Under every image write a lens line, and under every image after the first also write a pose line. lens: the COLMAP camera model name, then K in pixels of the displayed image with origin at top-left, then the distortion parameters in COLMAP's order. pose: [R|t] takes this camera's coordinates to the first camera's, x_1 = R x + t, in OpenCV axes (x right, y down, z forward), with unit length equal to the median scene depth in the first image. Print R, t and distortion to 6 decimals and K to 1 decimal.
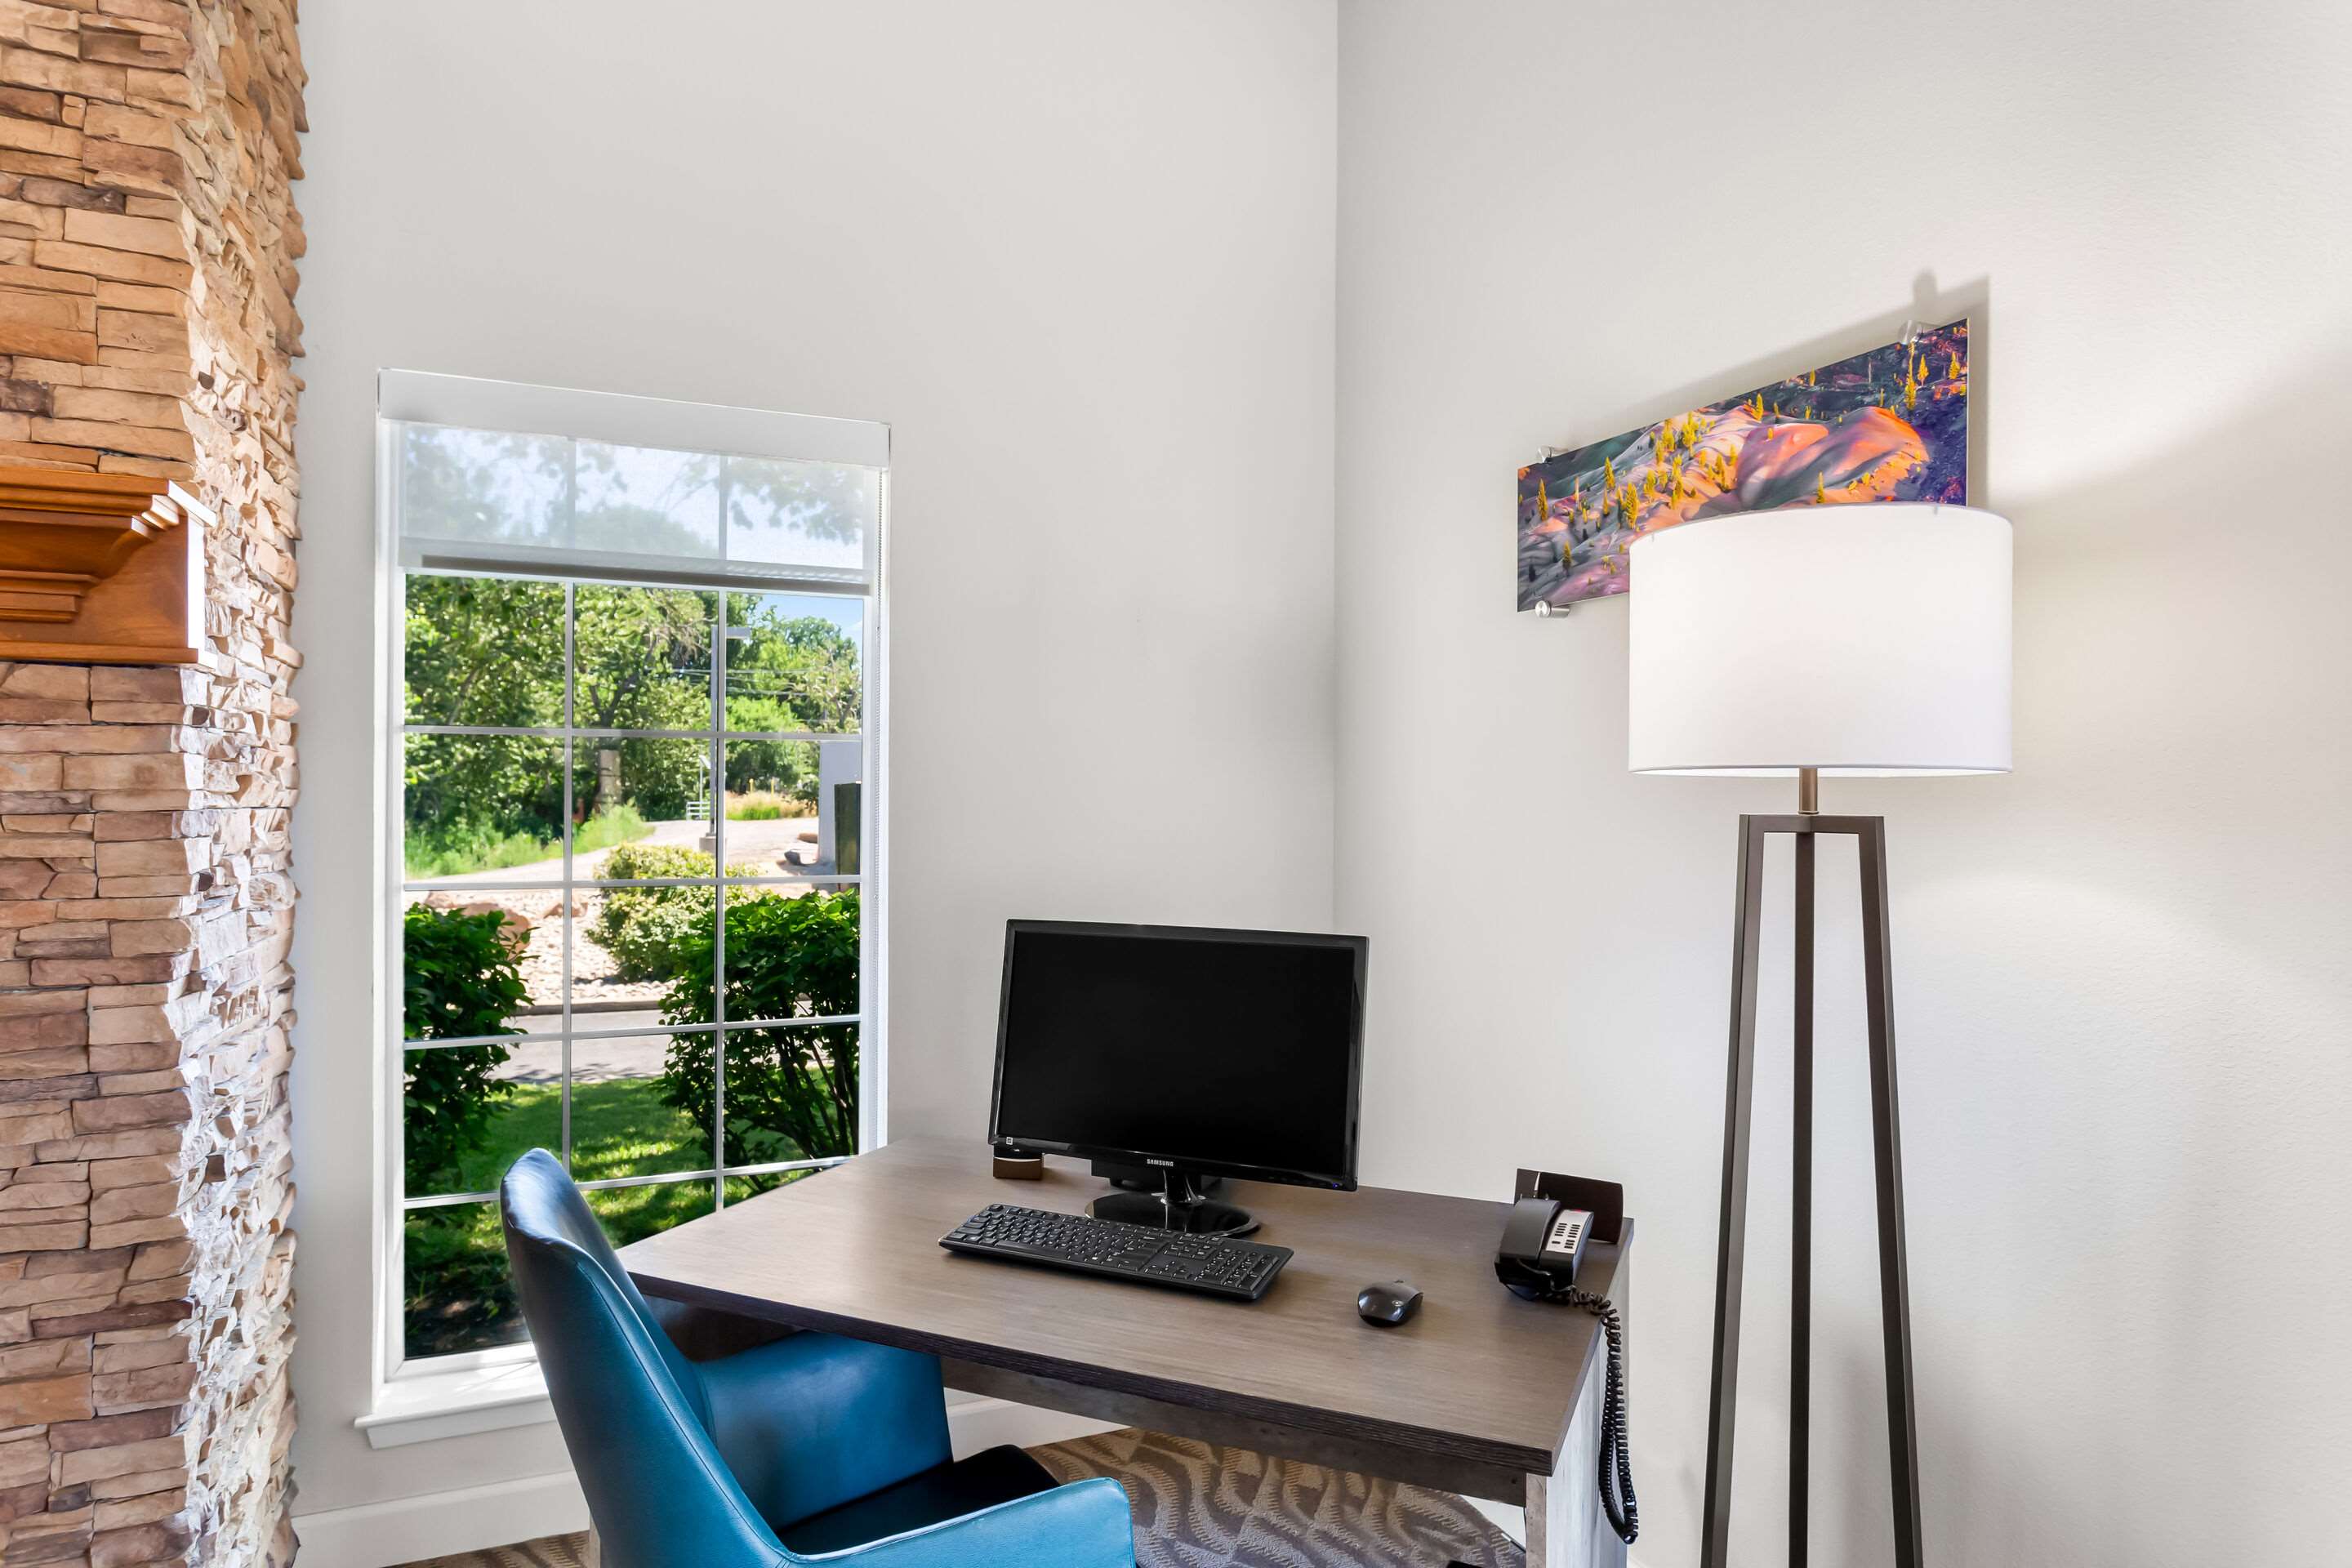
lens RADIAL K [[1417.4, 0, 1181.1], [0, 1417.4, 794.0], [0, 0, 1]] dist [-0.001786, -0.000237]
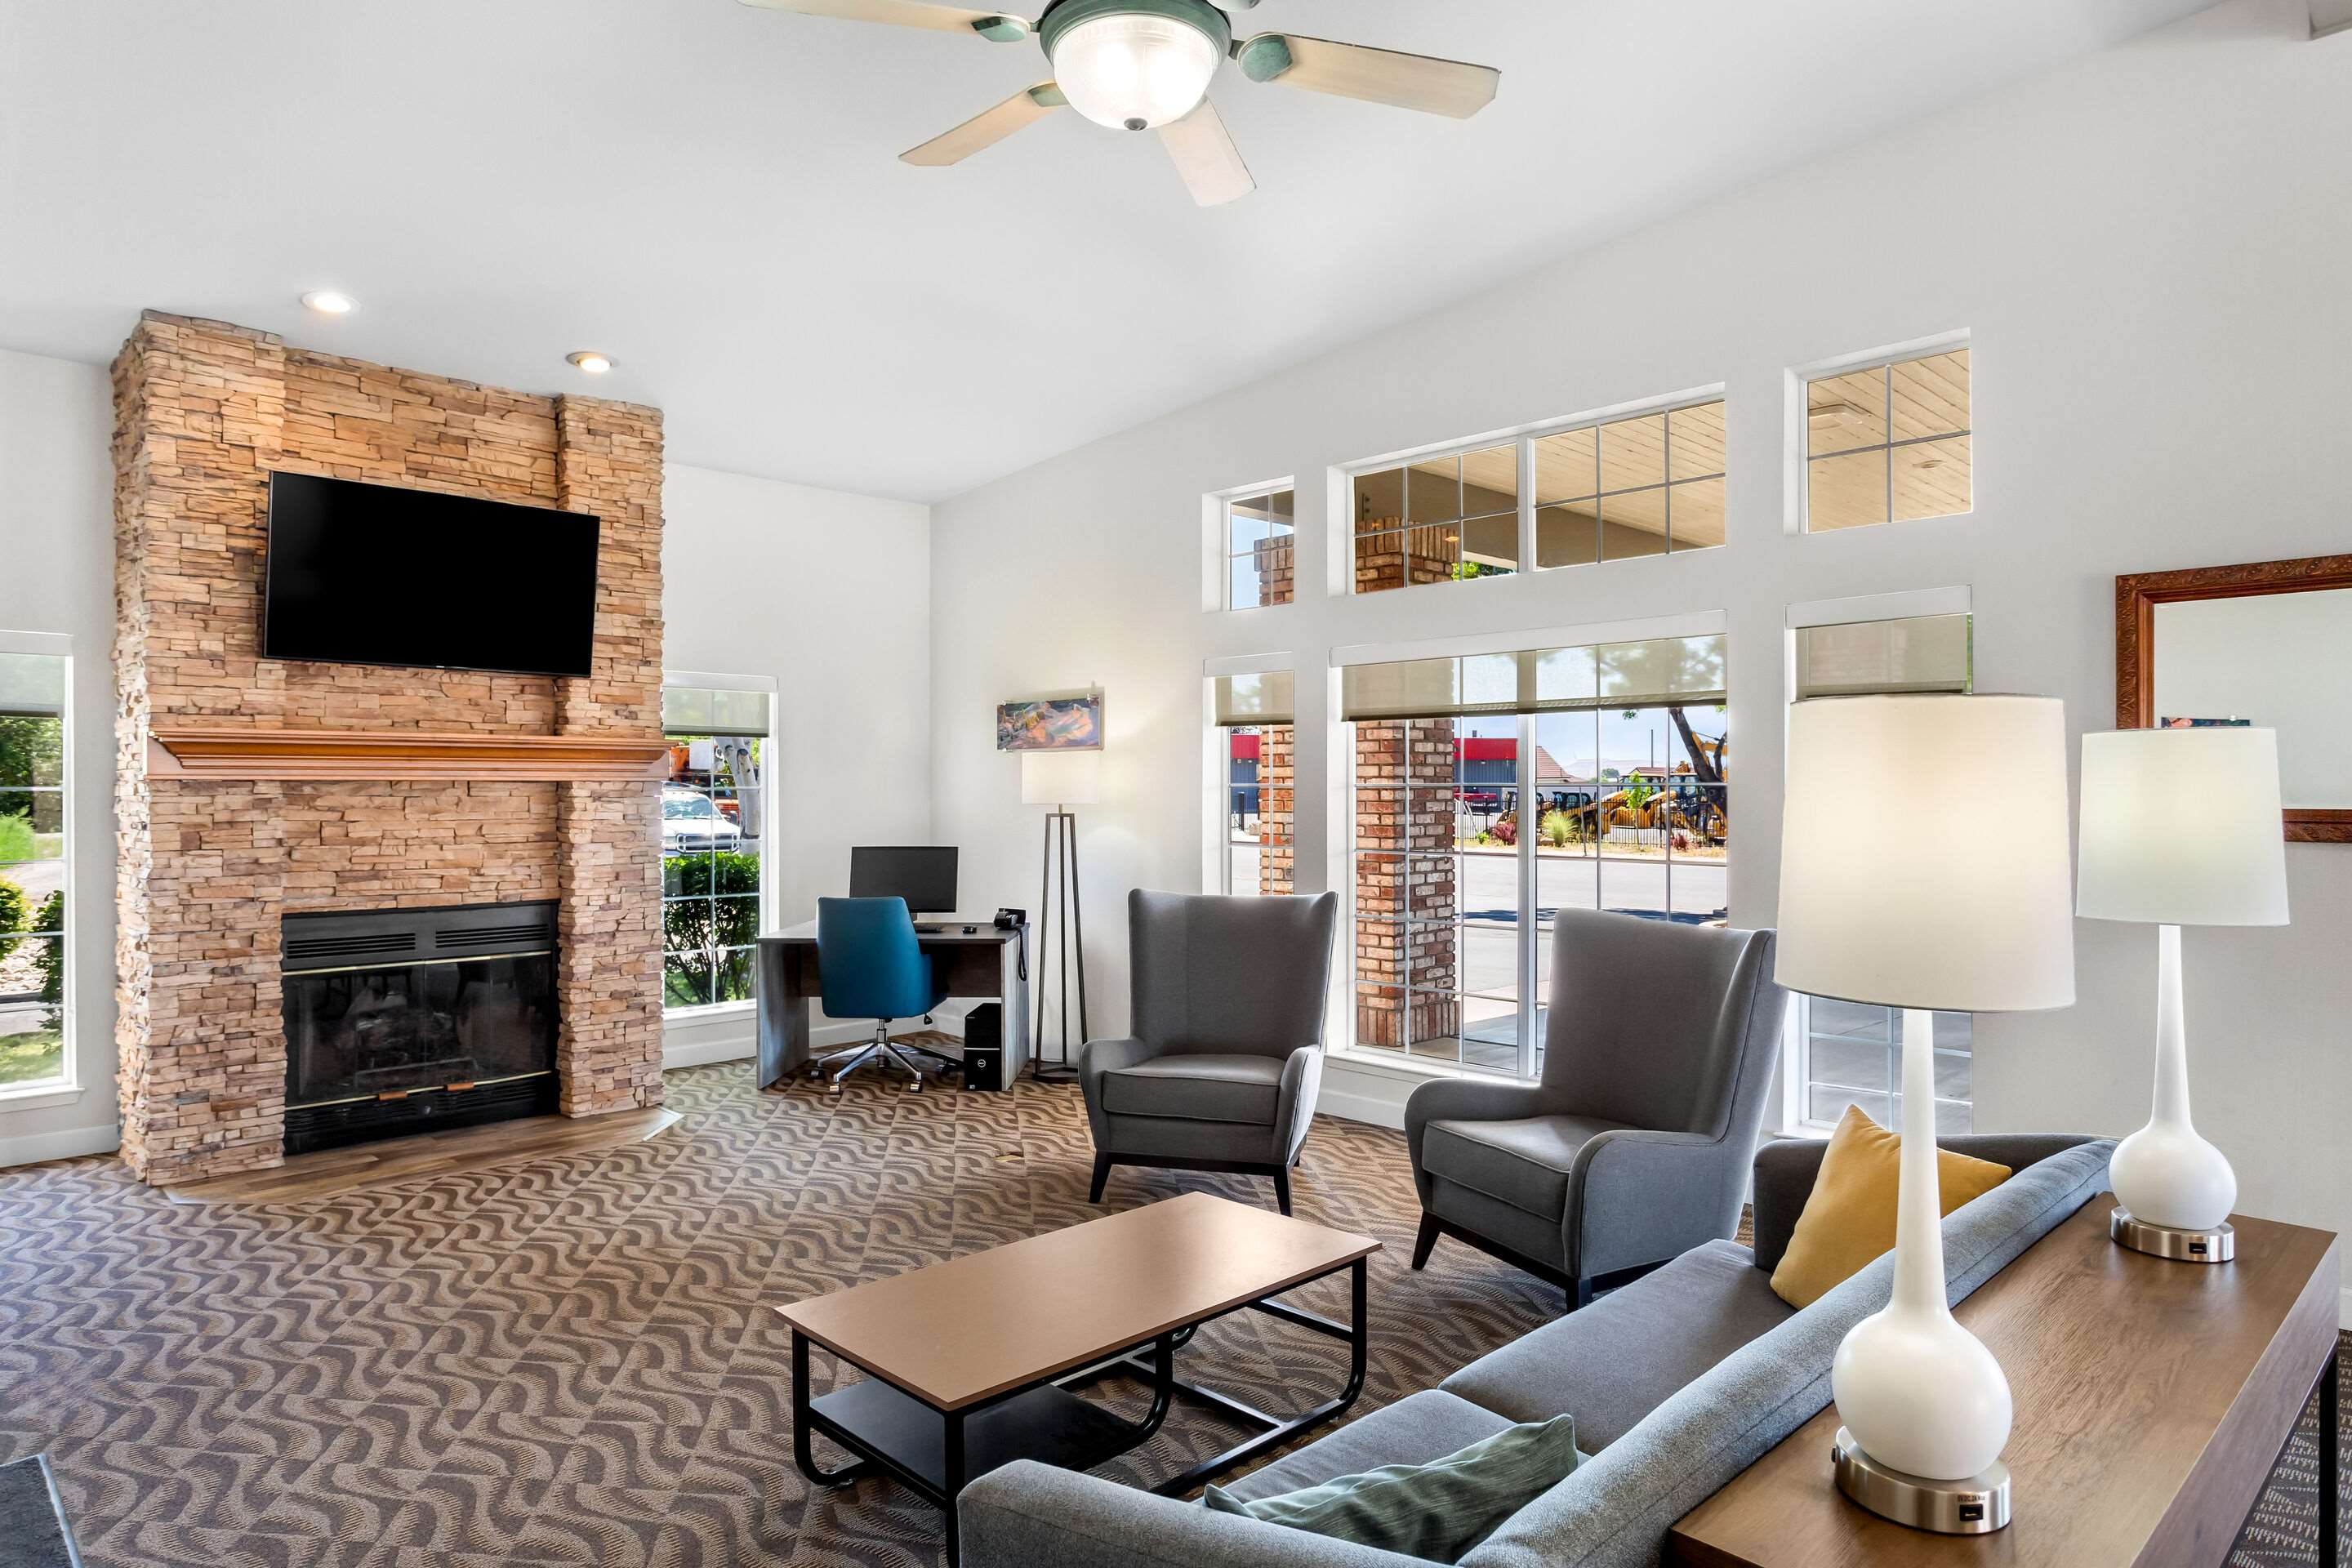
lens RADIAL K [[1417.4, 0, 1175.4], [0, 1417.4, 787.8], [0, 0, 1]] dist [-0.001786, -0.000237]
pose [[0.934745, -0.008796, 0.355210, -0.781748], [0.009726, 0.999952, -0.000832, -0.055593], [-0.355186, 0.004233, 0.934786, -3.180892]]
